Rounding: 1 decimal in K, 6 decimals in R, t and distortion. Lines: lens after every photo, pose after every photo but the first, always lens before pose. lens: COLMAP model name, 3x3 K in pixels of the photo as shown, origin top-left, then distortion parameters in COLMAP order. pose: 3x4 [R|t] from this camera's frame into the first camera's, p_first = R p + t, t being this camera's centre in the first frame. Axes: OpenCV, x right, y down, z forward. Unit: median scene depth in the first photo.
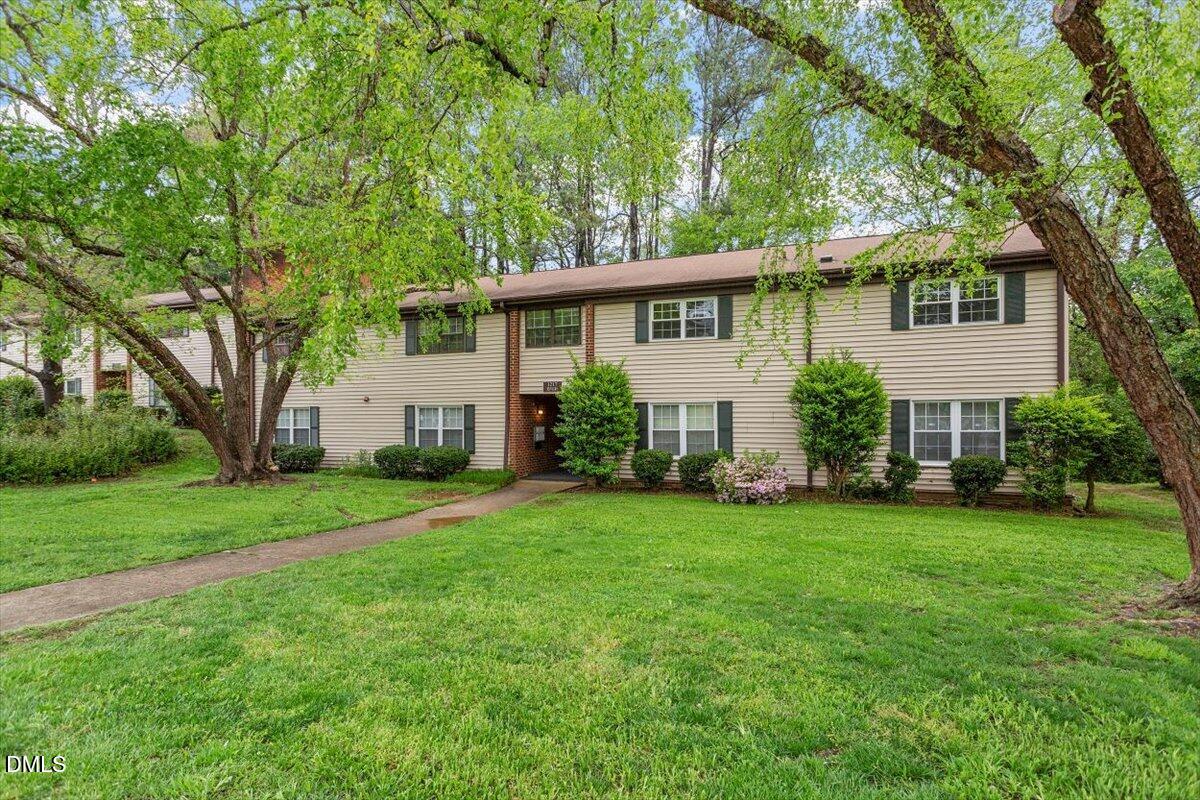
lens RADIAL K [[568.5, 0, 650.1], [0, 568.5, 402.4], [0, 0, 1]] dist [-0.001277, 0.000215]
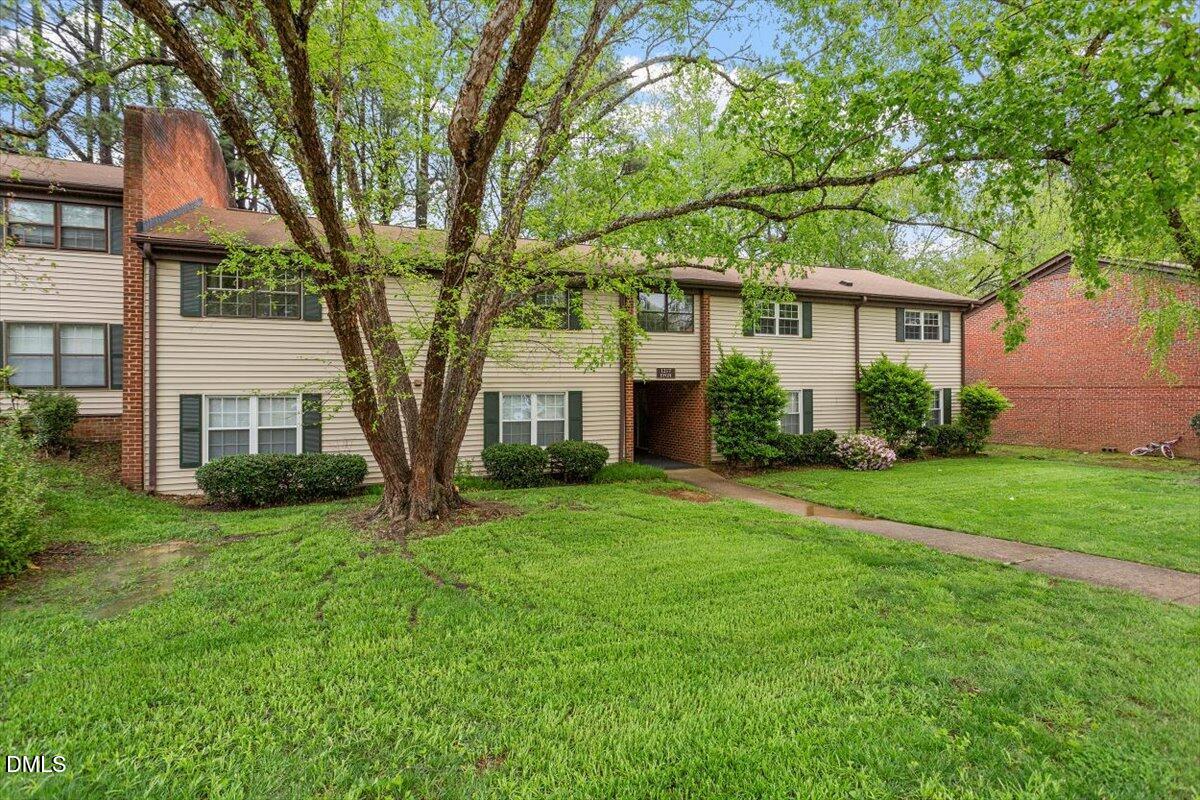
lens RADIAL K [[568.5, 0, 610.5], [0, 568.5, 396.7], [0, 0, 1]] dist [-0.001277, 0.000215]
pose [[0.728893, -0.000907, 0.684627, -0.876547], [-0.000976, 0.999997, 0.002364, 0.010118], [-0.684627, -0.002391, 0.728890, 0.342398]]
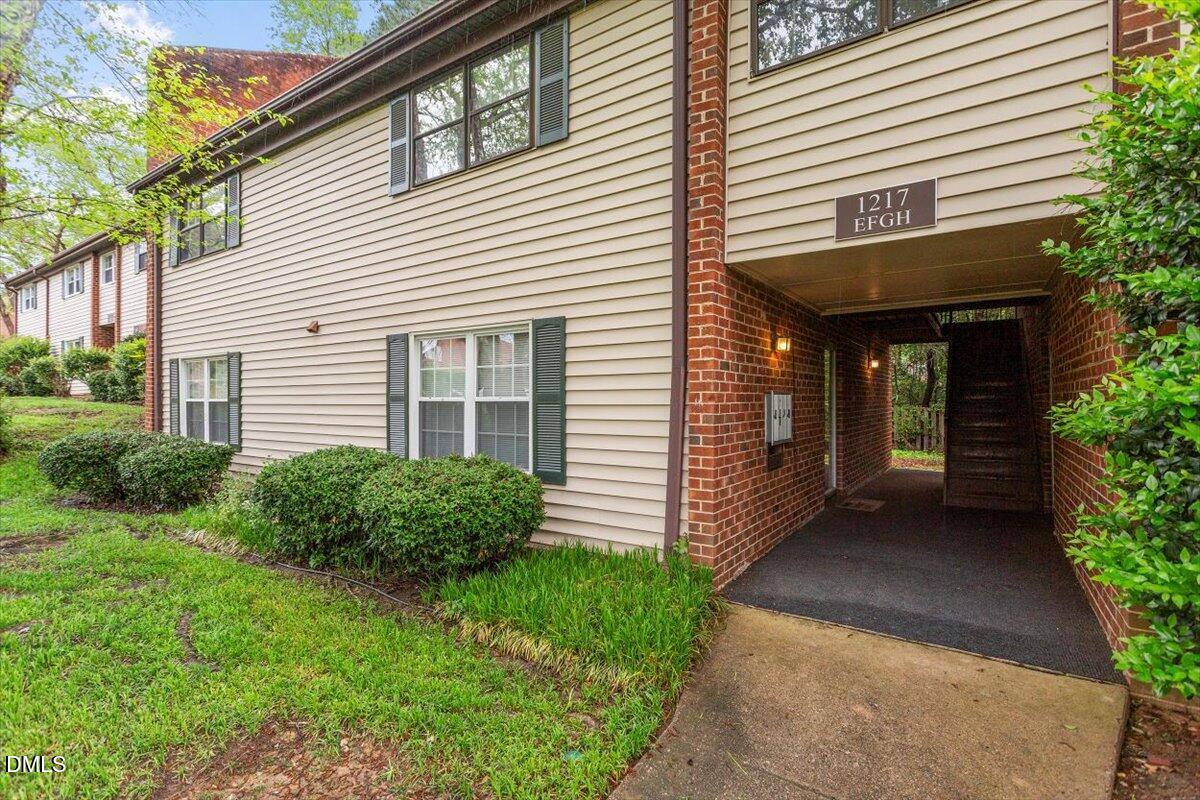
lens RADIAL K [[568.5, 0, 604.9], [0, 568.5, 396.0], [0, 0, 1]] dist [-0.001277, 0.000215]
pose [[0.962745, 0.003763, -0.270384, -0.209830], [-0.002977, 0.999990, 0.003317, 0.044270], [0.270394, -0.002389, 0.962747, 0.724801]]
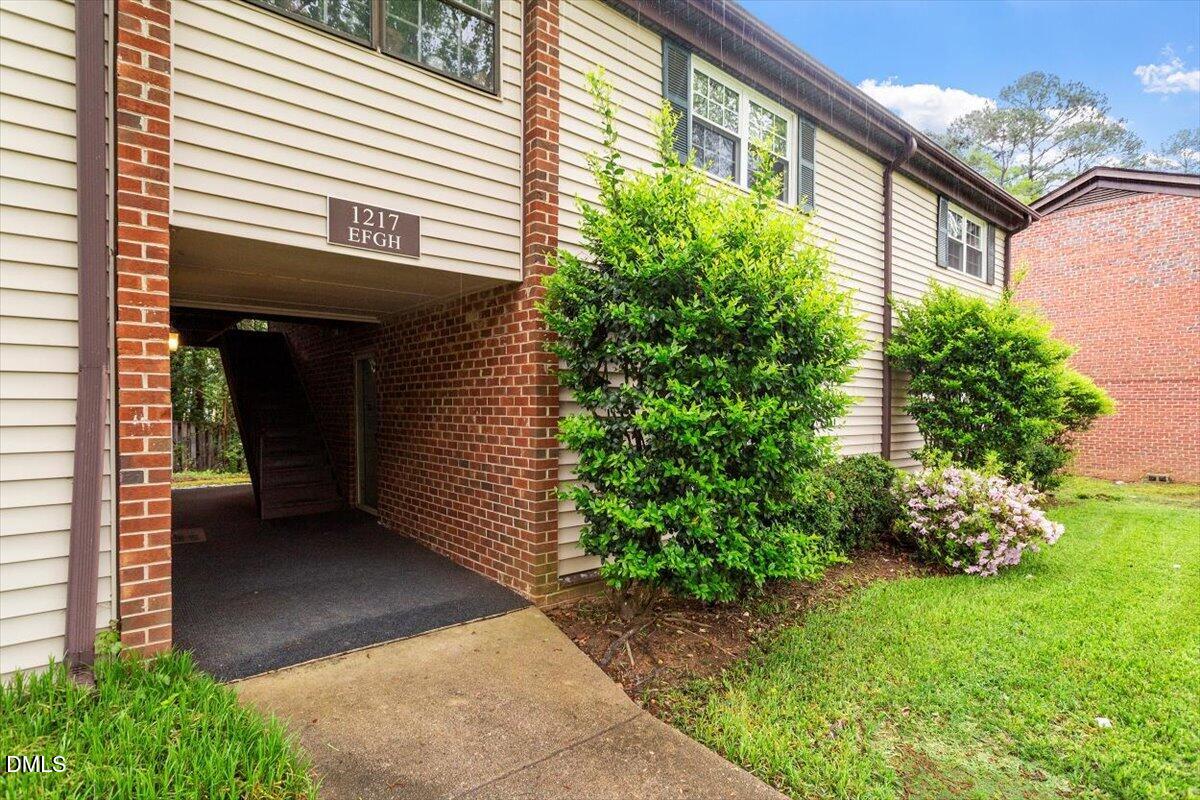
lens RADIAL K [[596.7, 0, 593.6], [0, 596.7, 413.7], [0, 0, 1]] dist [0.016897, -0.000293]
pose [[0.525126, -0.001146, 0.851024, -0.320871], [-0.012067, 0.999889, 0.008793, 0.042565], [-0.850939, -0.014886, 0.525054, 0.768579]]
